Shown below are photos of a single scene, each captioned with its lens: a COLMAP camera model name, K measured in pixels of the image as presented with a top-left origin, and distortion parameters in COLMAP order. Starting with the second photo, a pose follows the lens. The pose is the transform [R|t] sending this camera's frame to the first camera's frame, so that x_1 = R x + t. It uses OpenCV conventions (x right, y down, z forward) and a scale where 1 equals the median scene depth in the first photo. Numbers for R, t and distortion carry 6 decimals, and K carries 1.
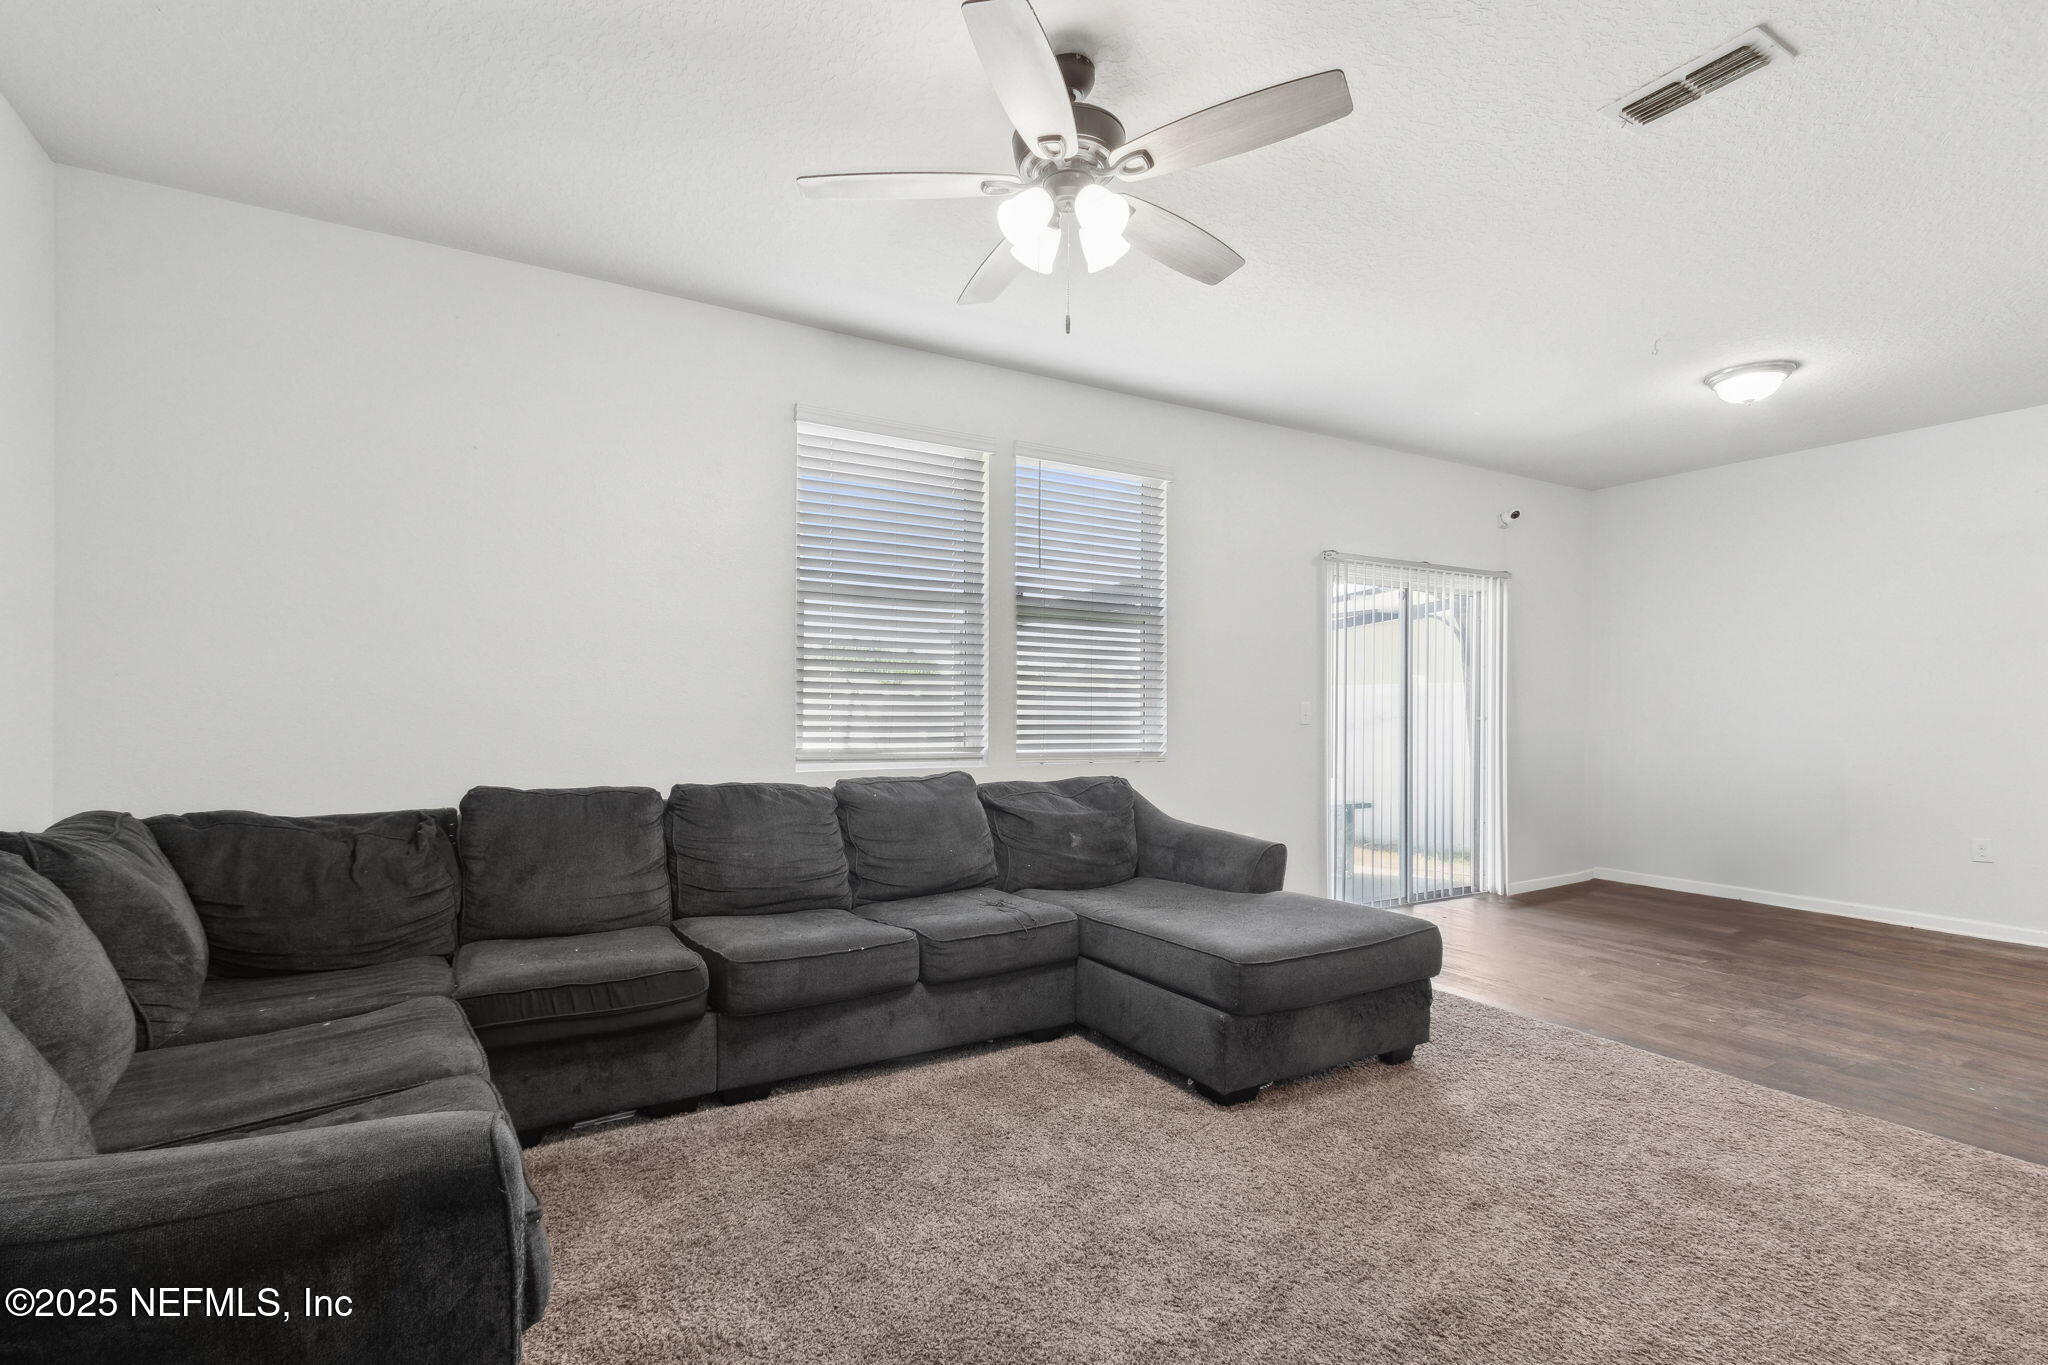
lens RADIAL K [[950.3, 0, 1010.8], [0, 950.3, 688.8], [0, 0, 1]] dist [0.000757, 0.000212]
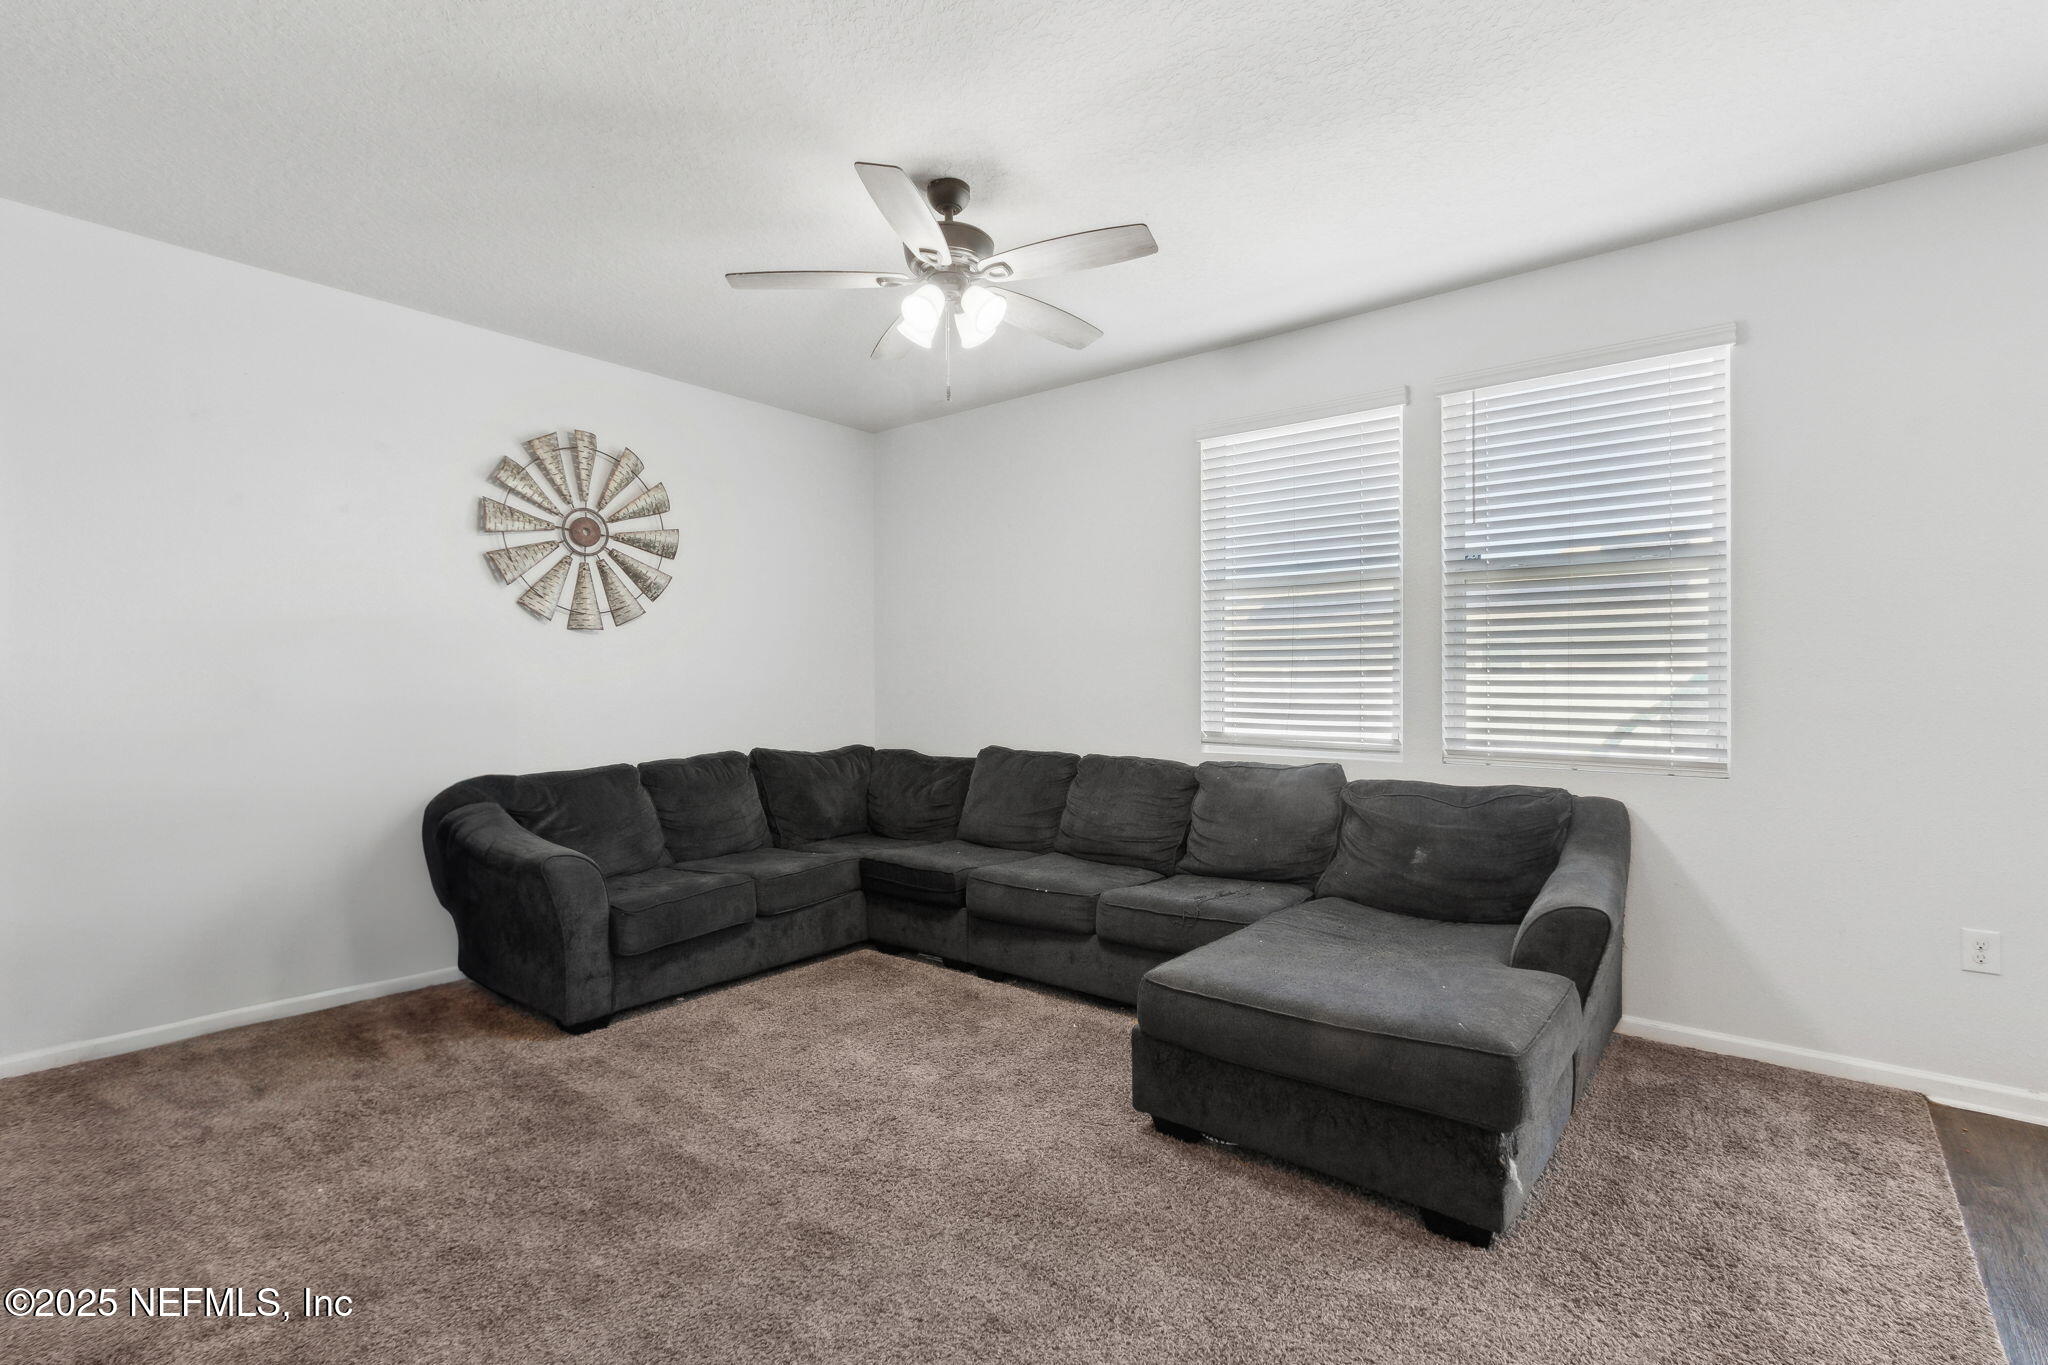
lens RADIAL K [[950.3, 0, 992.4], [0, 950.3, 665.0], [0, 0, 1]] dist [0.000757, 0.000212]
pose [[0.339709, -0.025000, -0.940198, 1.022029], [0.023960, 0.999552, -0.017921, -0.002488], [0.940225, -0.016439, 0.340156, 0.522034]]
